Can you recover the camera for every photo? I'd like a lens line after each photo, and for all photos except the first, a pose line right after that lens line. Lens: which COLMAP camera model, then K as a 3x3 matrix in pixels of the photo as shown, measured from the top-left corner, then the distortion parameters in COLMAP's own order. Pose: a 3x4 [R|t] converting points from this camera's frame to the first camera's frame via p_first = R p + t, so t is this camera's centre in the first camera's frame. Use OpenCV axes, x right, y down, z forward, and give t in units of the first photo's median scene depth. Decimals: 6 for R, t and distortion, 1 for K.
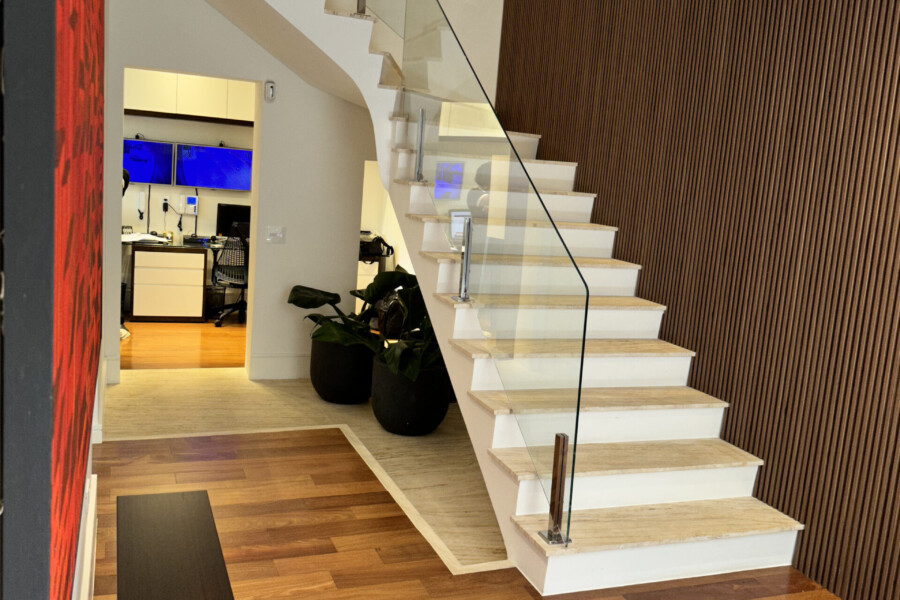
lens RADIAL K [[838.9, 0, 450.0], [0, 838.9, 300.0], [0, 0, 1]] dist [0.144892, -0.313019]
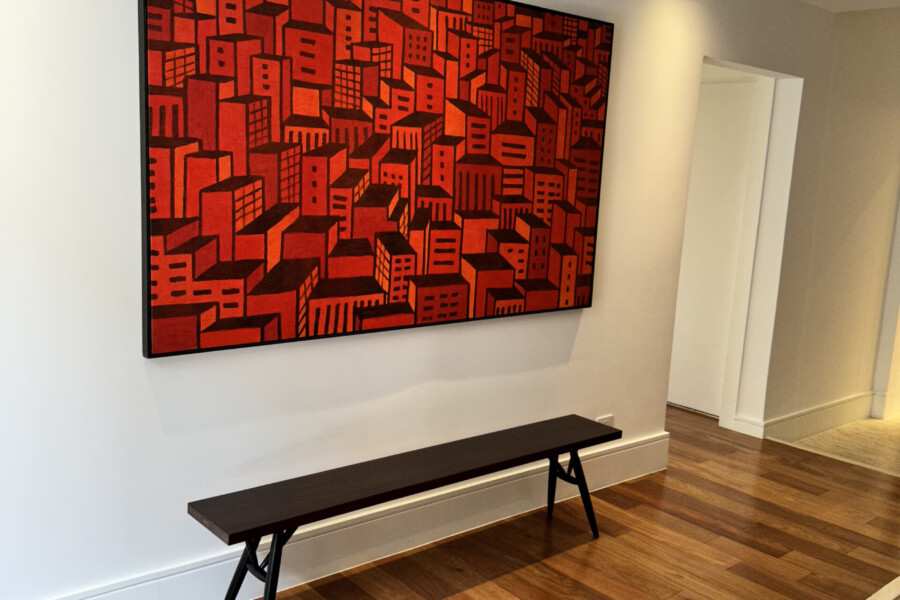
lens RADIAL K [[838.9, 0, 450.0], [0, 838.9, 300.0], [0, 0, 1]] dist [0.144892, -0.313019]
pose [[0.326484, 0.087447, -0.941149, 0.670606], [-0.172169, 0.984555, 0.031755, 0.018997], [0.929390, 0.151669, 0.336498, 0.212274]]
